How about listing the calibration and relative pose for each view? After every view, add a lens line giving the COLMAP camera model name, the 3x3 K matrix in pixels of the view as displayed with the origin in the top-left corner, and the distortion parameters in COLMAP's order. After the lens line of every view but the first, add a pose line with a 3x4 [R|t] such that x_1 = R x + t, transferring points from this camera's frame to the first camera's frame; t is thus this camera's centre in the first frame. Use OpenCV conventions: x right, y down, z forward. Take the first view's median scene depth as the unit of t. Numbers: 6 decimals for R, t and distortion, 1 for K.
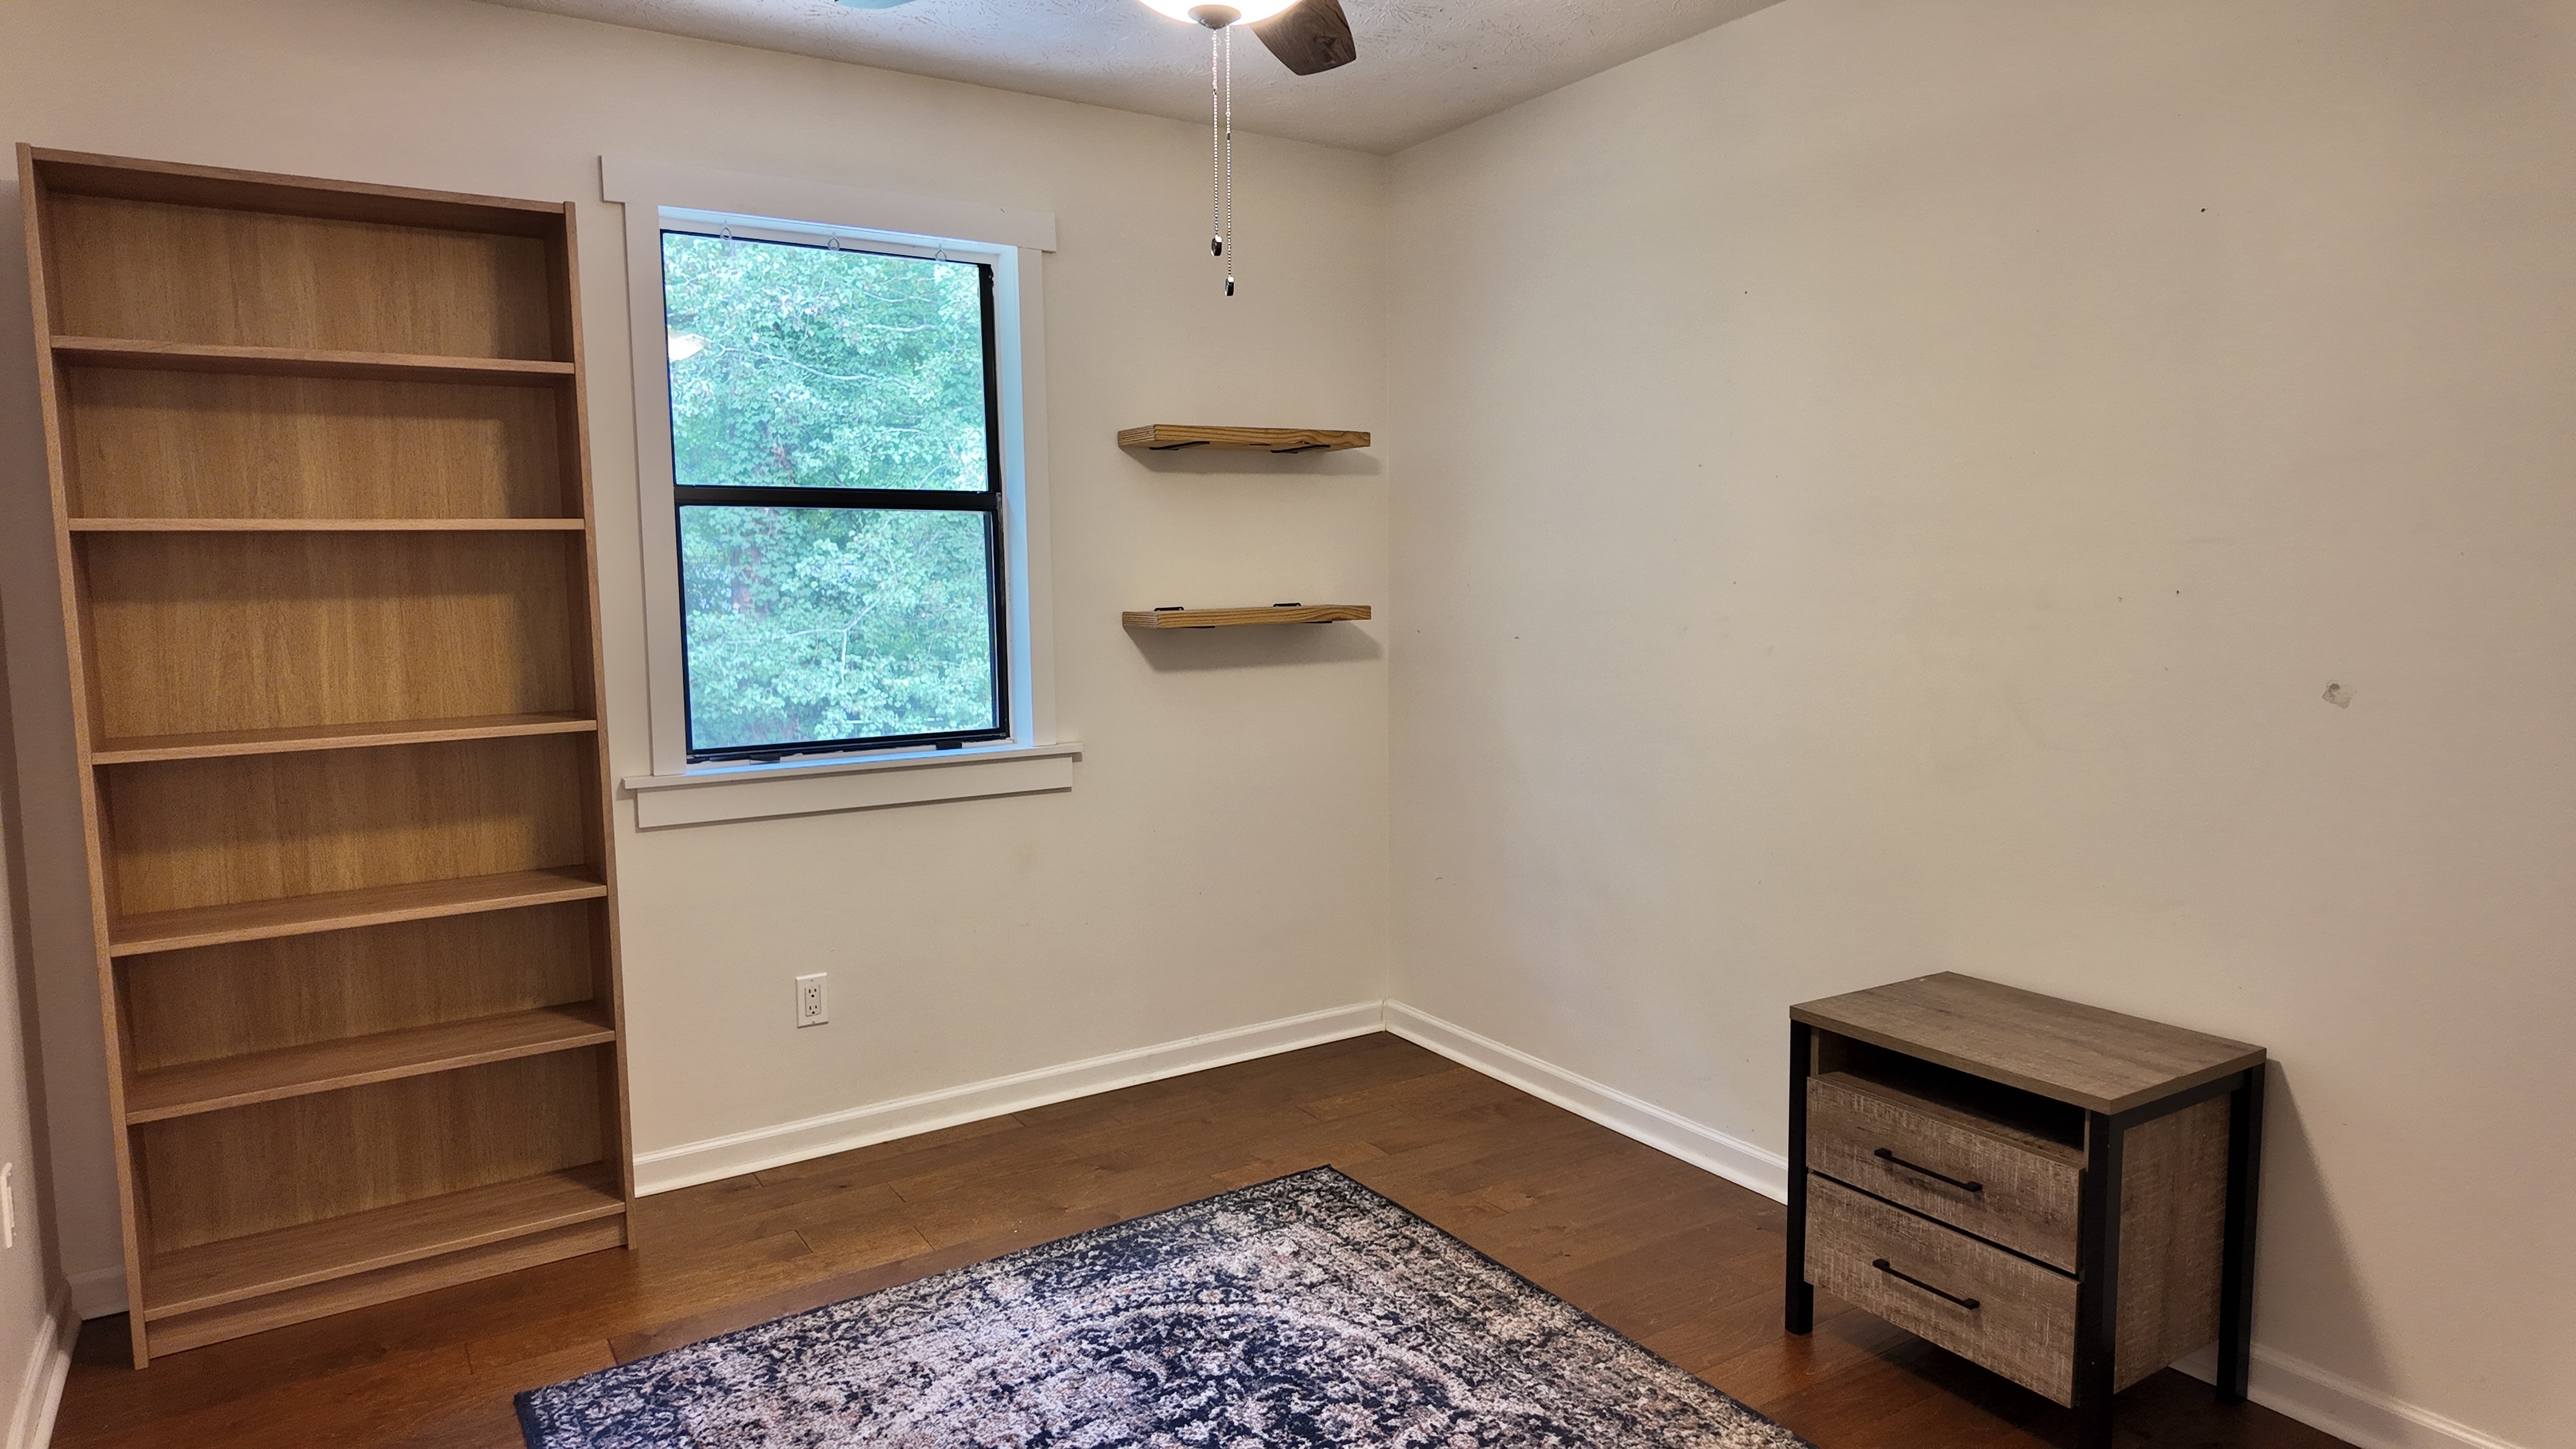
lens RADIAL K [[1497.0, 0, 1287.3], [0, 1497.0, 719.8], [0, 0, 1]] dist [0.090434, -0.110207]
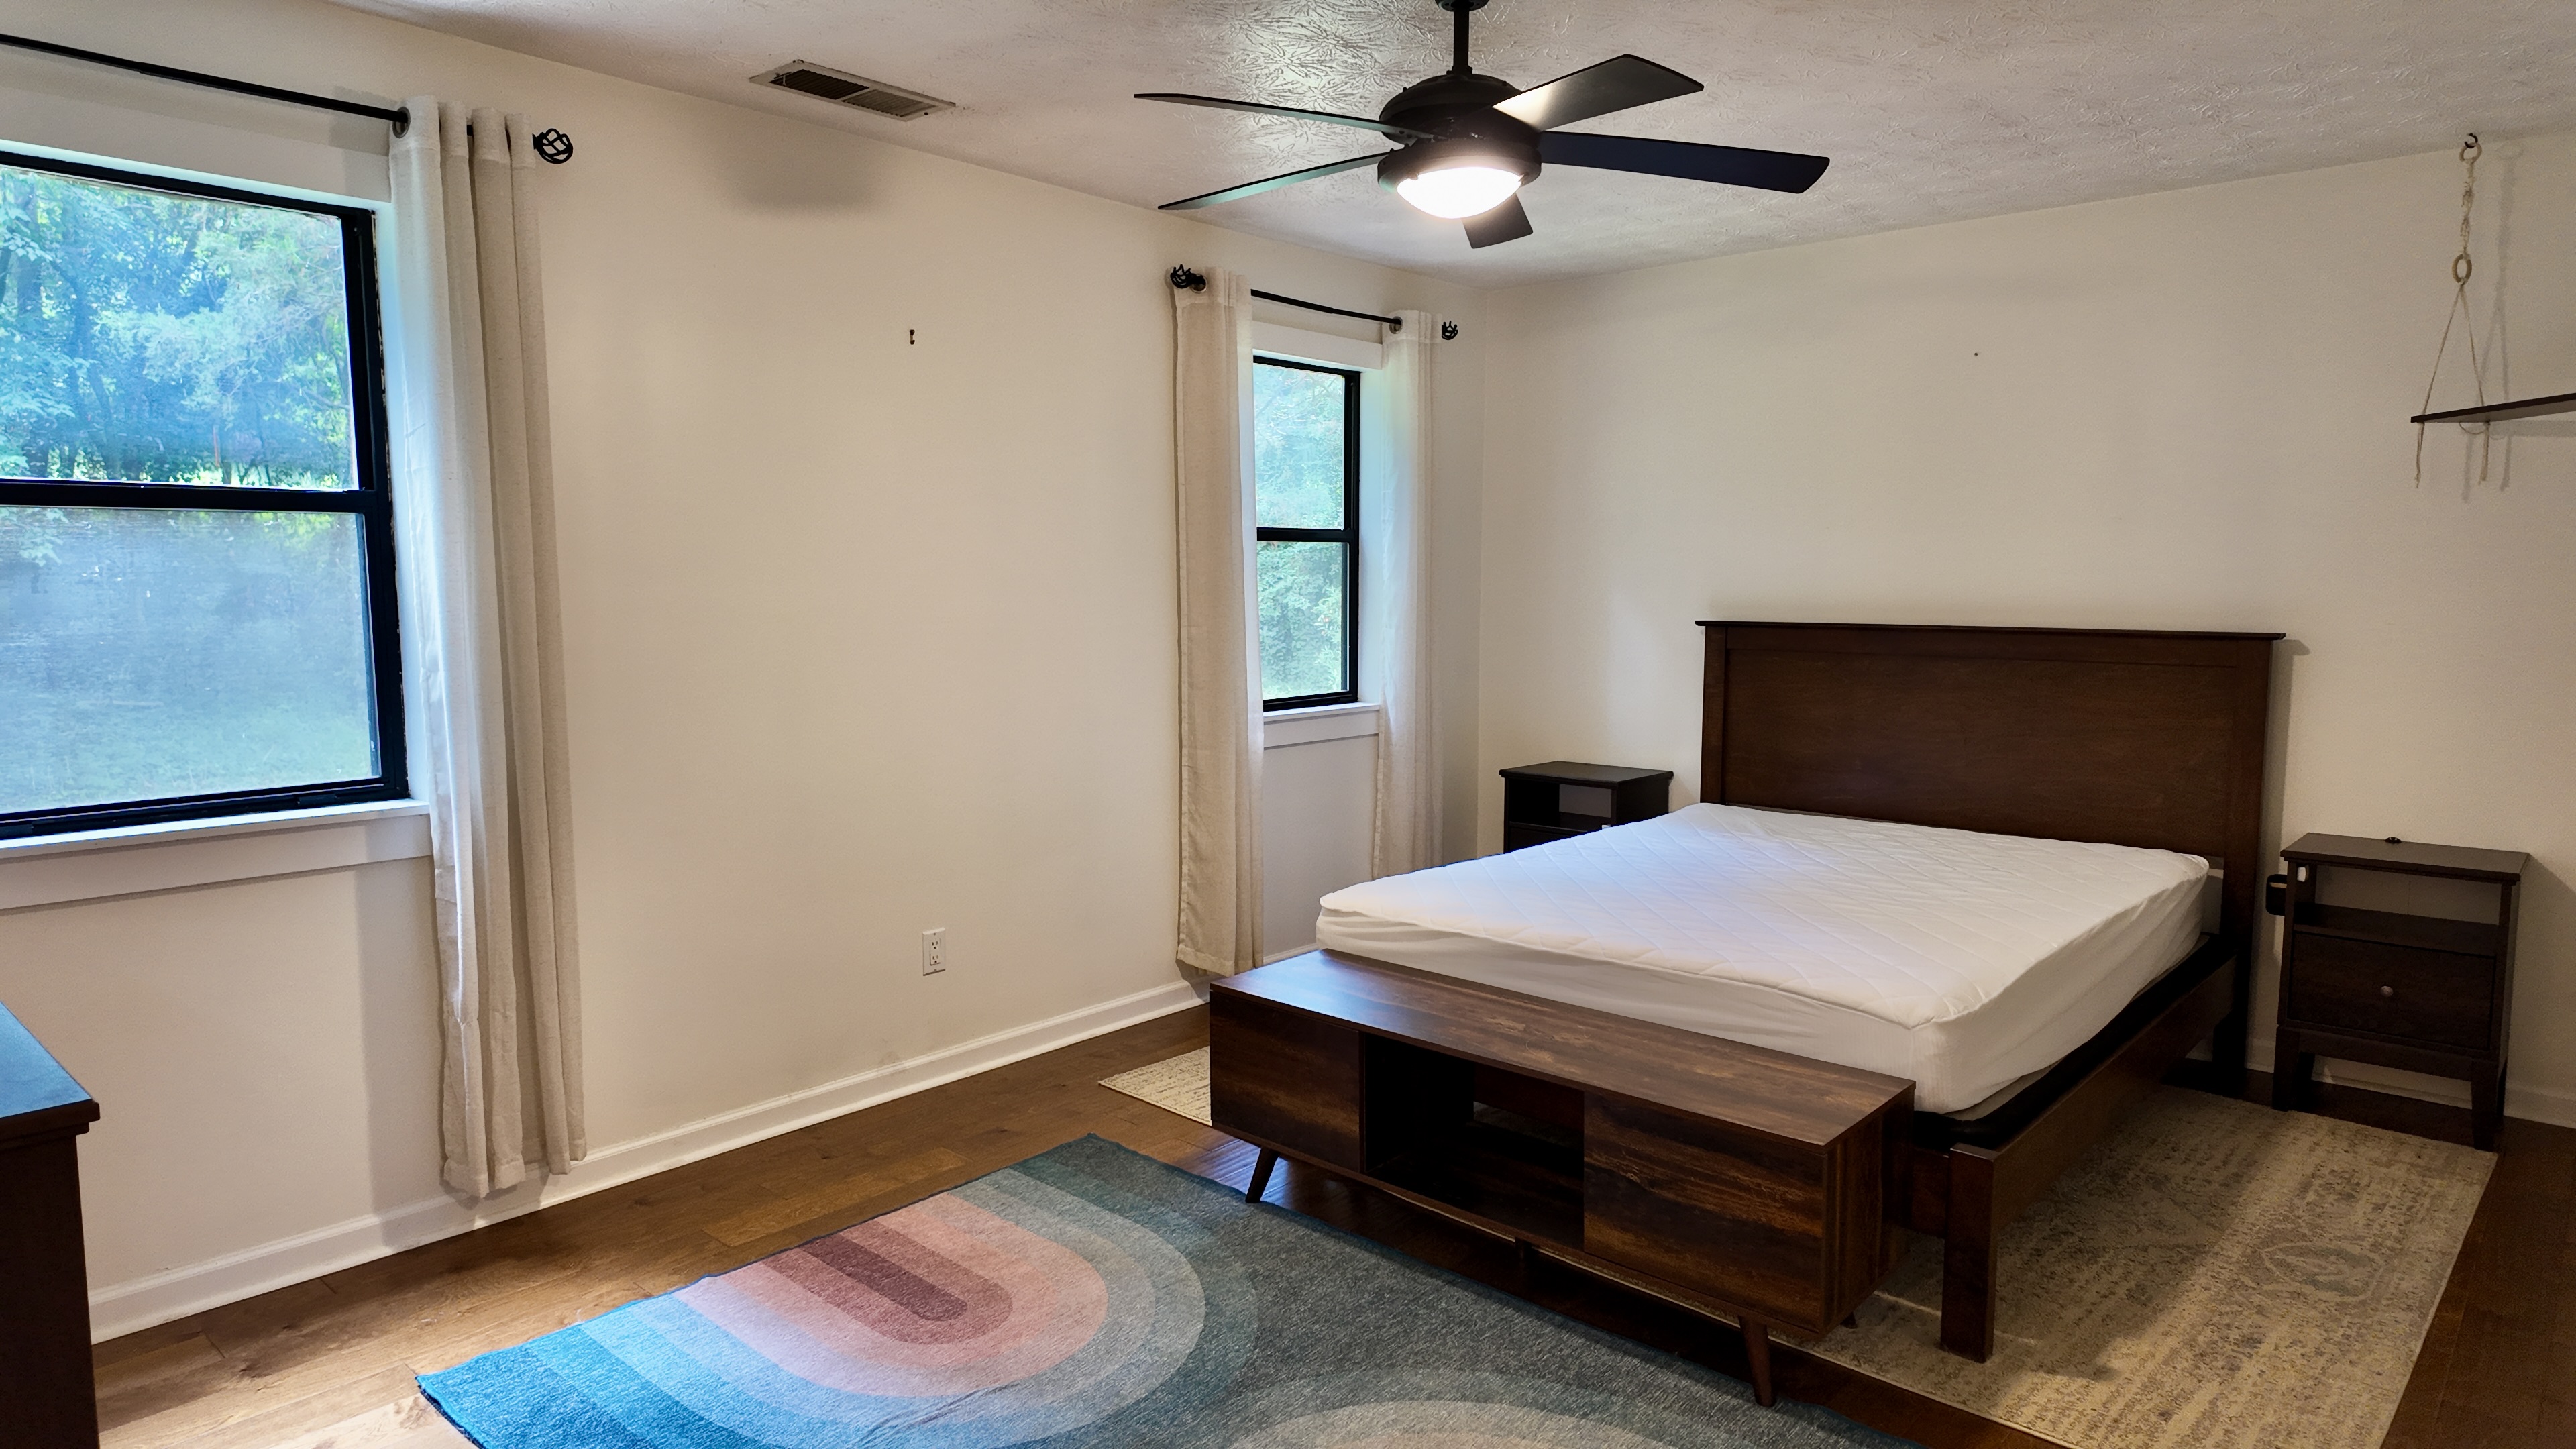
lens RADIAL K [[1497.0, 0, 1287.3], [0, 1497.0, 719.8], [0, 0, 1]] dist [0.090434, -0.110207]
pose [[0.969883, -0.027048, 0.242066, -0.594872], [0.030178, 0.999502, -0.009229, 0.043071], [-0.241696, 0.016256, 0.970216, -0.380471]]
